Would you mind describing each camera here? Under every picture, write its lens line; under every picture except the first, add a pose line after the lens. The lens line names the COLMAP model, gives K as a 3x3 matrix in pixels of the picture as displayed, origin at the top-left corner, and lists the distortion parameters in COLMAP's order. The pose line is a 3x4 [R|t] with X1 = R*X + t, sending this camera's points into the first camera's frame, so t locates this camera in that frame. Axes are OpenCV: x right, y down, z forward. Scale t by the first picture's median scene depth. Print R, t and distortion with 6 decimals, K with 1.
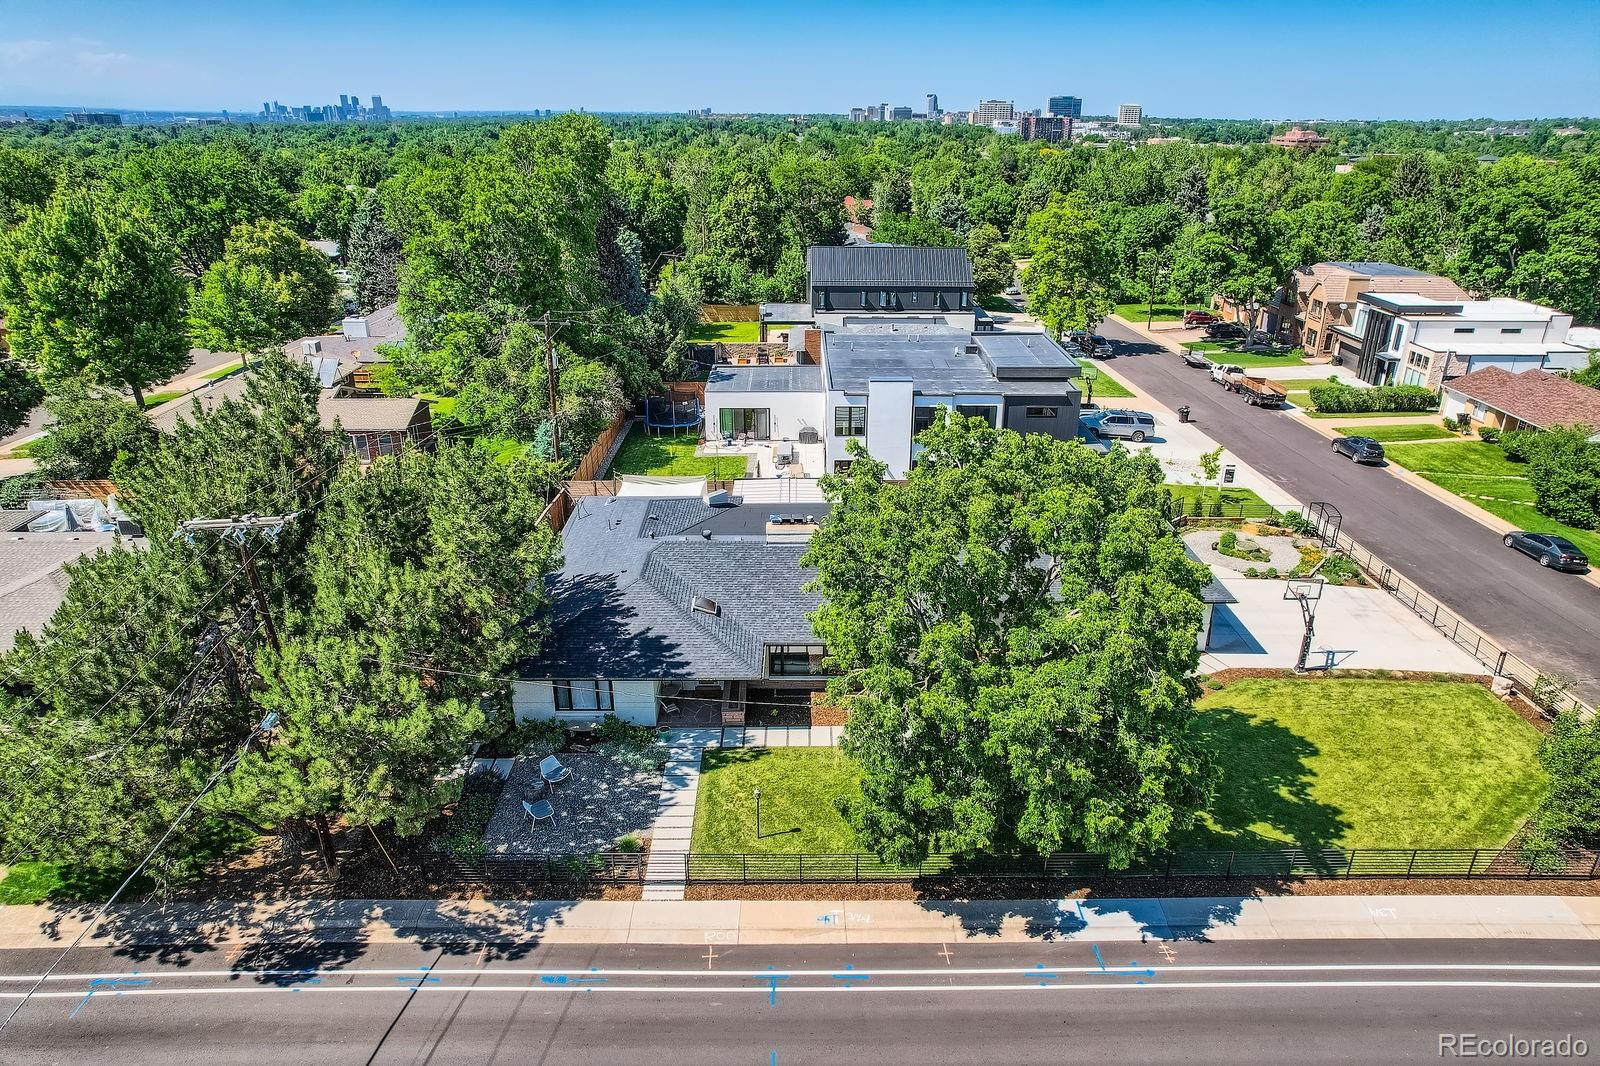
lens RADIAL K [[1017.0, 0, 815.7], [0, 1017.0, 538.9], [0, 0, 1]] dist [-0.078783, 0.081502]
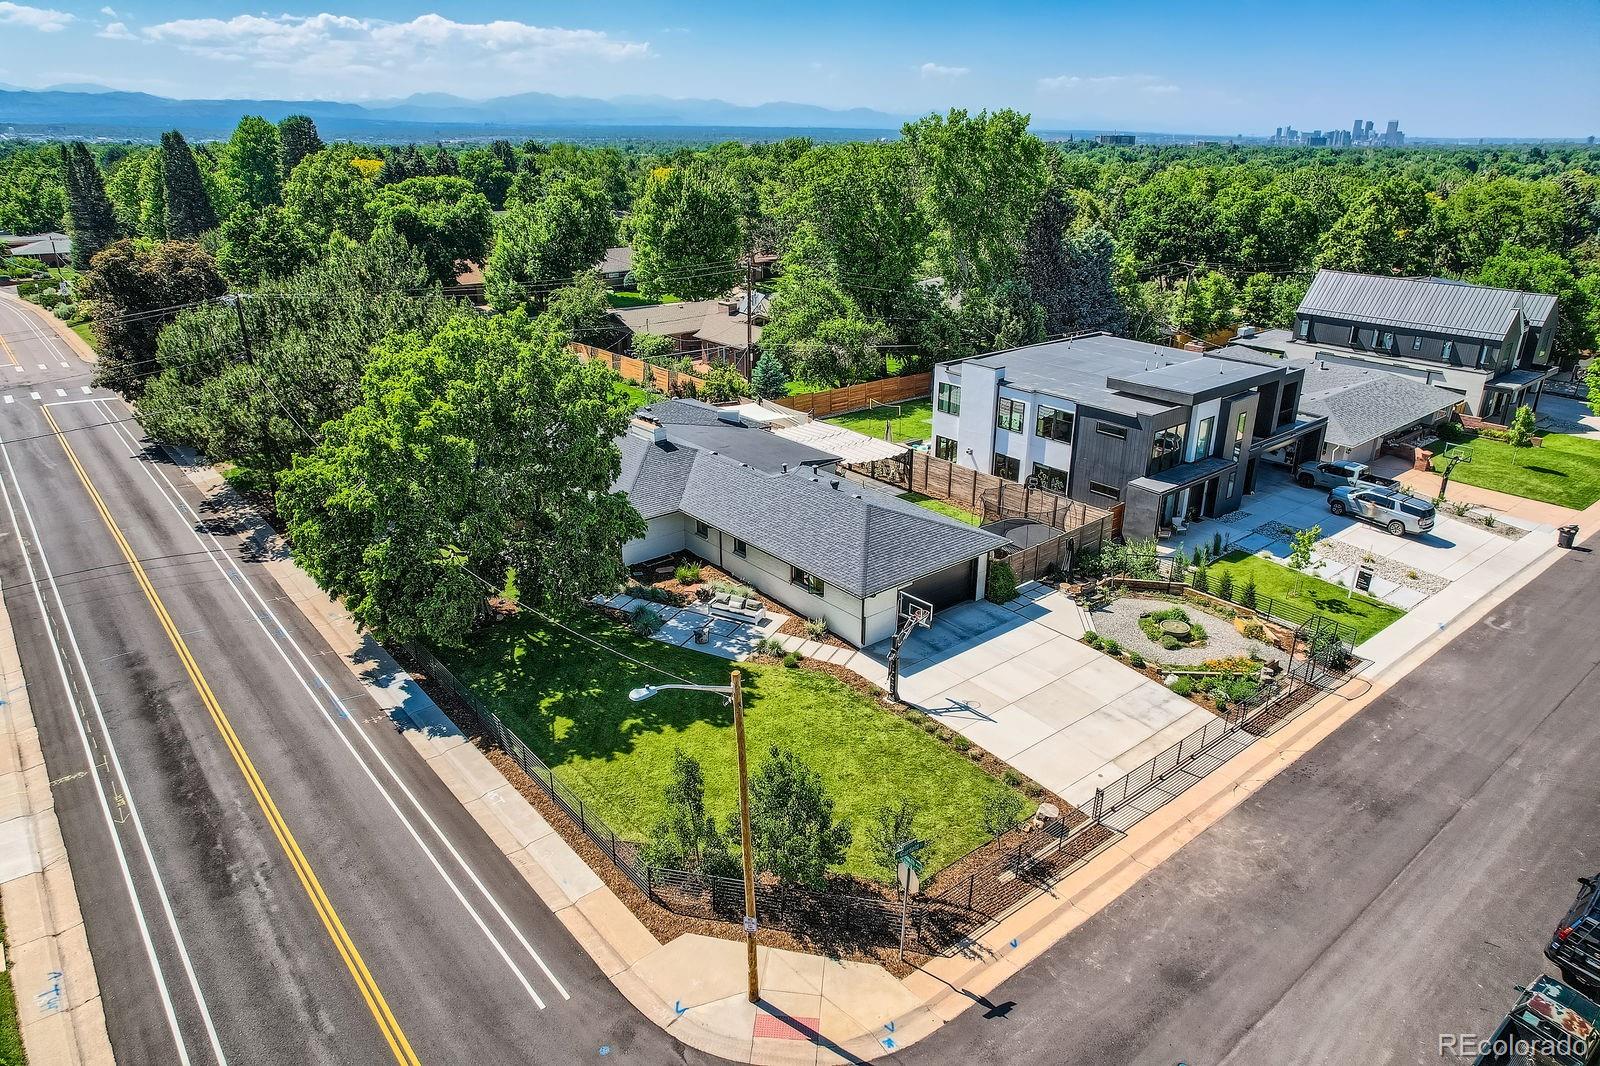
lens RADIAL K [[1017.0, 0, 815.7], [0, 1017.0, 538.9], [0, 0, 1]] dist [-0.078783, 0.081502]
pose [[0.639902, 0.289664, -0.711772, 1.172986], [-0.304835, 0.945926, 0.110902, -0.088996], [0.705408, 0.146007, 0.693600, 0.358940]]
